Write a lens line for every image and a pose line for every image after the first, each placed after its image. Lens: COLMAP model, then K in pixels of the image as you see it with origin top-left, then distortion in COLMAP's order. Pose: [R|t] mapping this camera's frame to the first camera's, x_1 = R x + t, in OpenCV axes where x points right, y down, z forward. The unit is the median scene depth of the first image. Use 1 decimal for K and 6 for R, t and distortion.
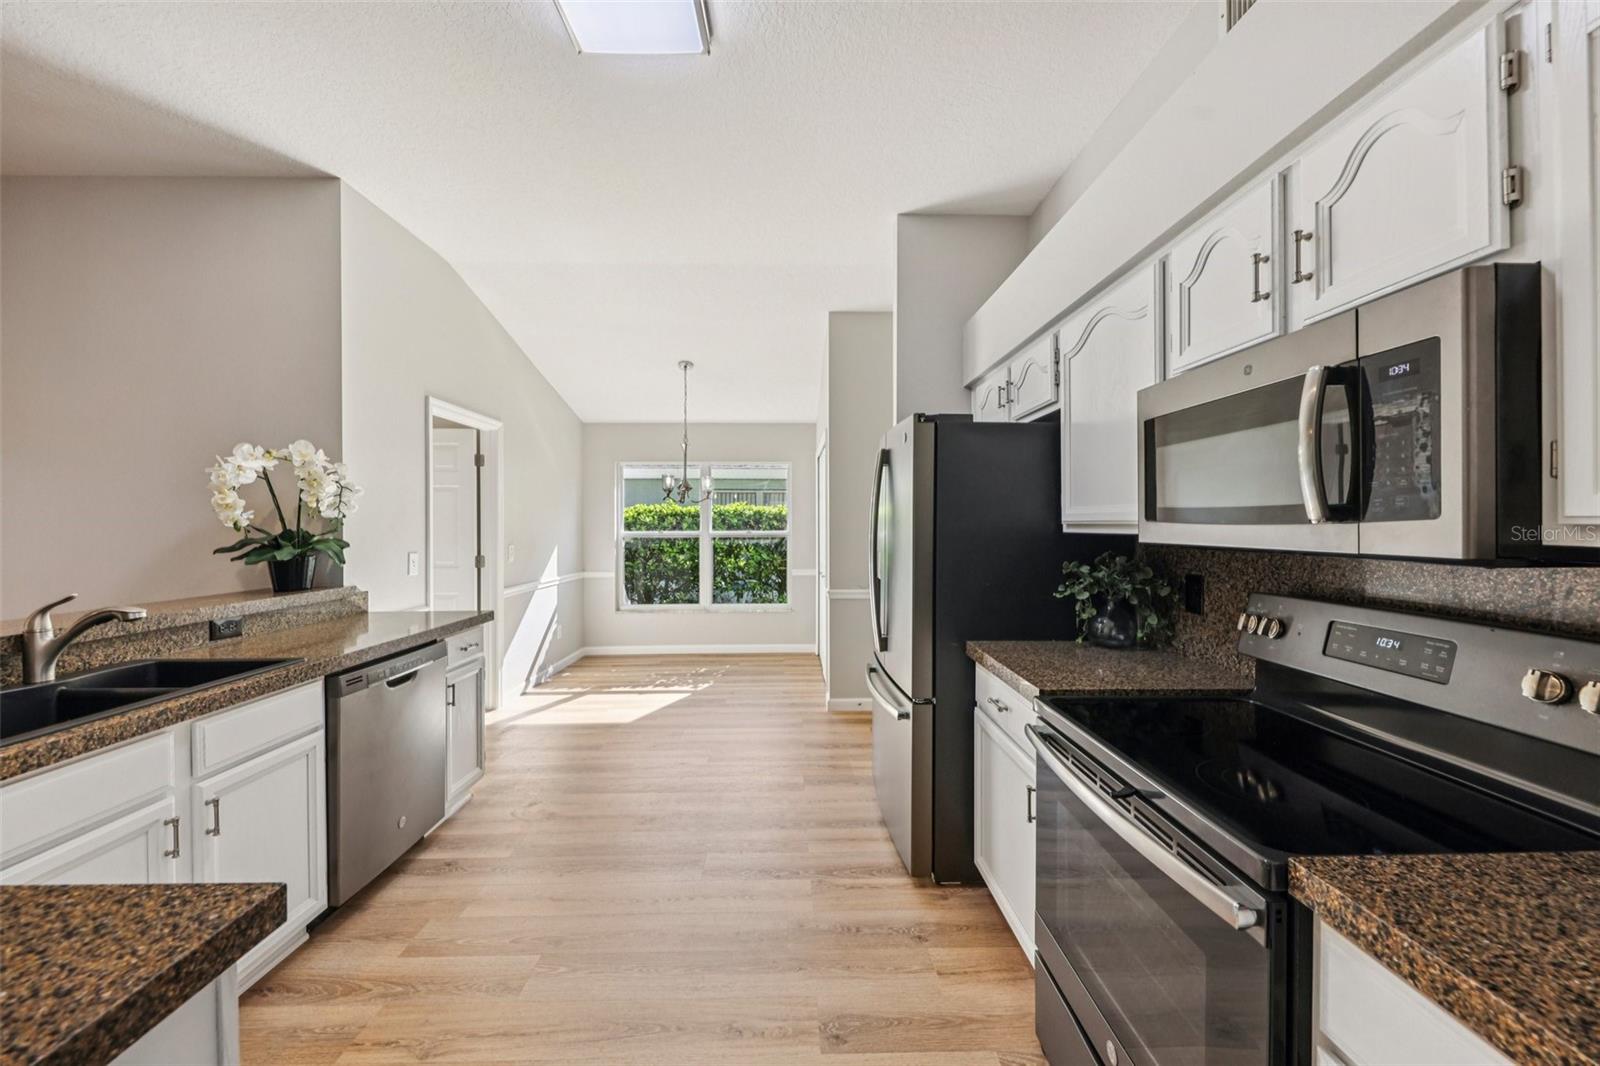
lens RADIAL K [[584.2, 0, 796.9], [0, 584.2, 524.1], [0, 0, 1]] dist [0.000133, 0.000000]
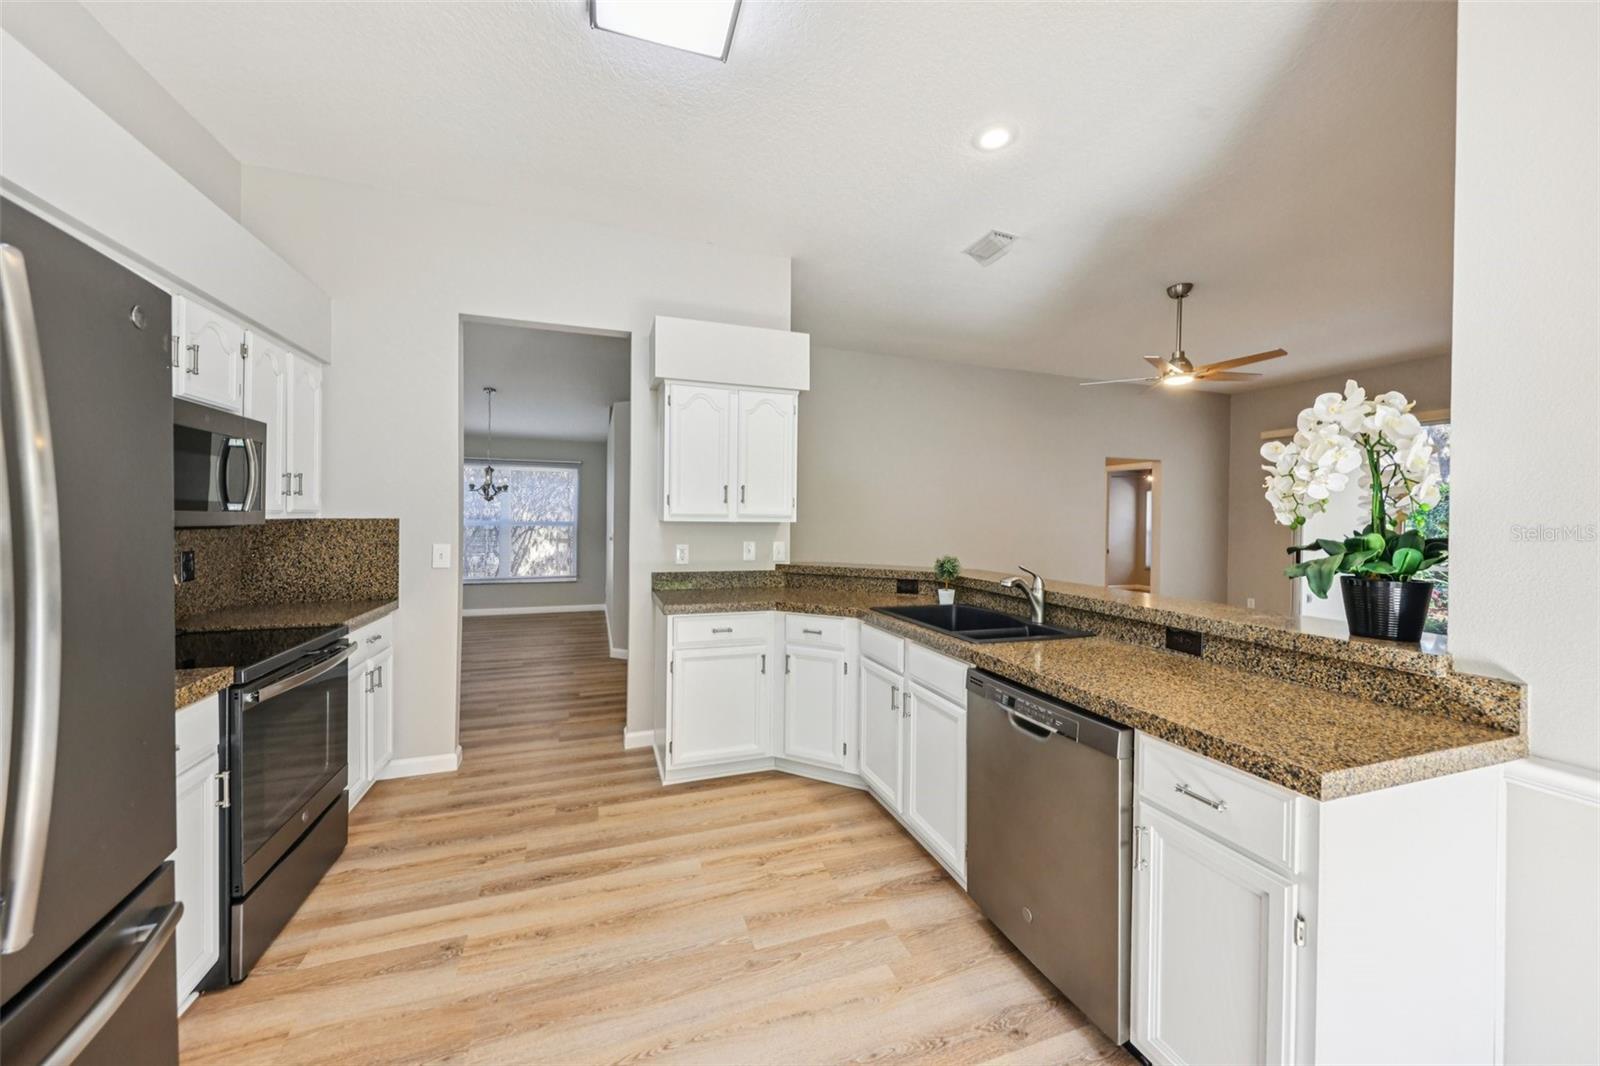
lens RADIAL K [[584.2, 0, 796.9], [0, 584.2, 524.1], [0, 0, 1]] dist [0.000133, 0.000000]
pose [[-0.951172, -0.001872, -0.308657, -0.168981], [-0.004145, 0.999969, 0.006708, 0.002000], [0.308635, 0.007659, -0.951150, 1.717935]]
